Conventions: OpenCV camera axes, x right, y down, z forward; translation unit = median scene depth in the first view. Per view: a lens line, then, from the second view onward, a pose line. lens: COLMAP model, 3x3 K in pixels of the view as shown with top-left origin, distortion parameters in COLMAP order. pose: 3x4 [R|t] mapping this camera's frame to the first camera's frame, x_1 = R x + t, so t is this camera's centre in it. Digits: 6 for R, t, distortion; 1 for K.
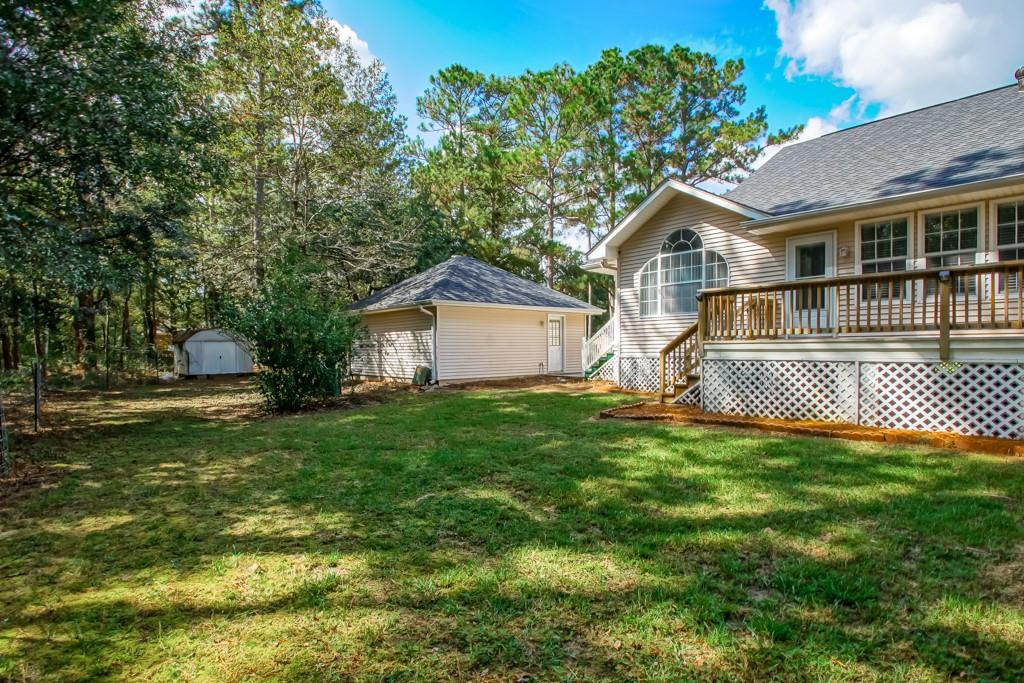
lens RADIAL K [[514.5, 0, 496.7], [0, 514.5, 357.1], [0, 0, 1]] dist [-0.008233, -0.006389]
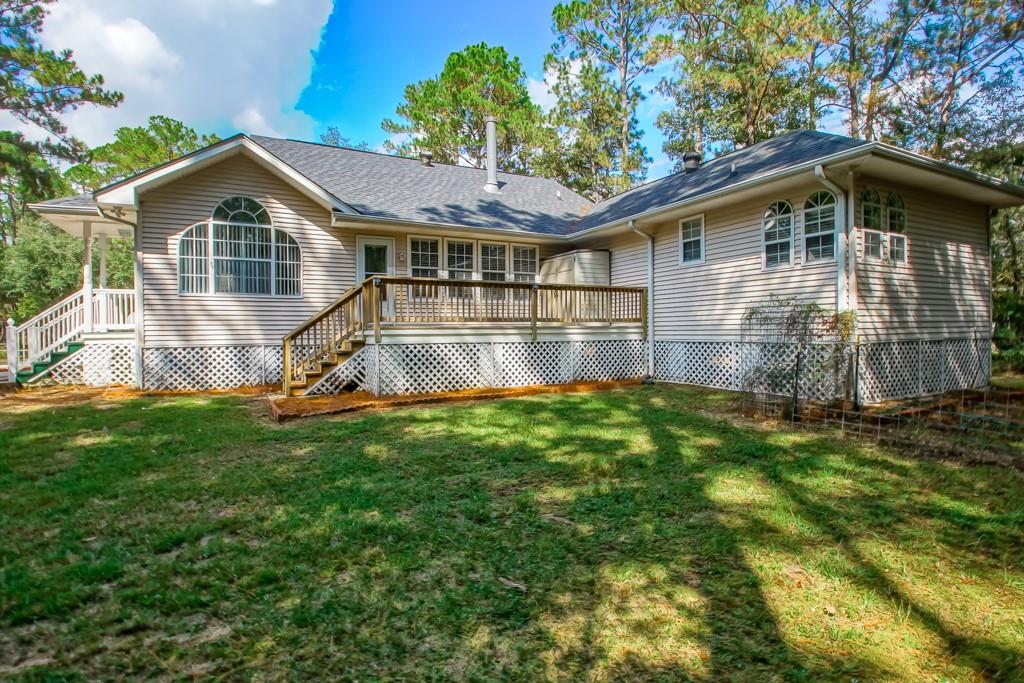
lens RADIAL K [[514.5, 0, 507.6], [0, 514.5, 337.4], [0, 0, 1]] dist [-0.008233, -0.006389]
pose [[0.226124, -0.002011, 0.974096, -0.552856], [0.023303, 0.999723, -0.003345, 0.000305], [-0.973820, 0.023456, 0.226109, 0.543514]]
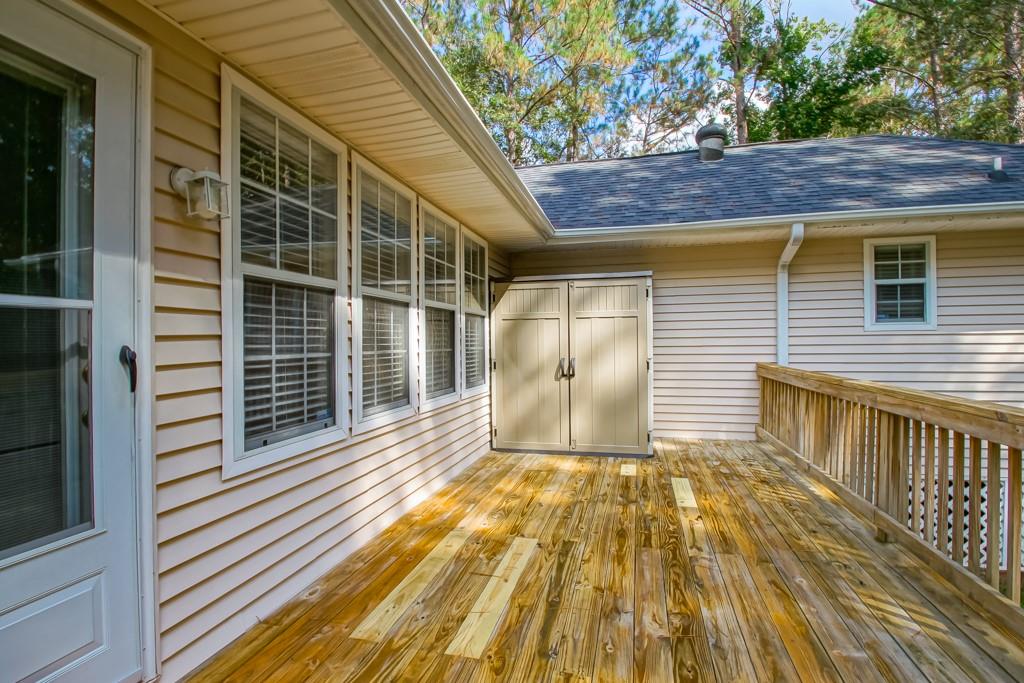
lens RADIAL K [[486.8, 0, 495.1], [0, 486.8, 349.4], [0, 0, 1]] dist [-0.015026, -0.000885]
pose [[-0.538043, -0.006531, 0.842892, 0.540108], [0.023728, 0.999456, 0.022891, -0.173020], [-0.842583, 0.032317, -0.537596, 1.160534]]
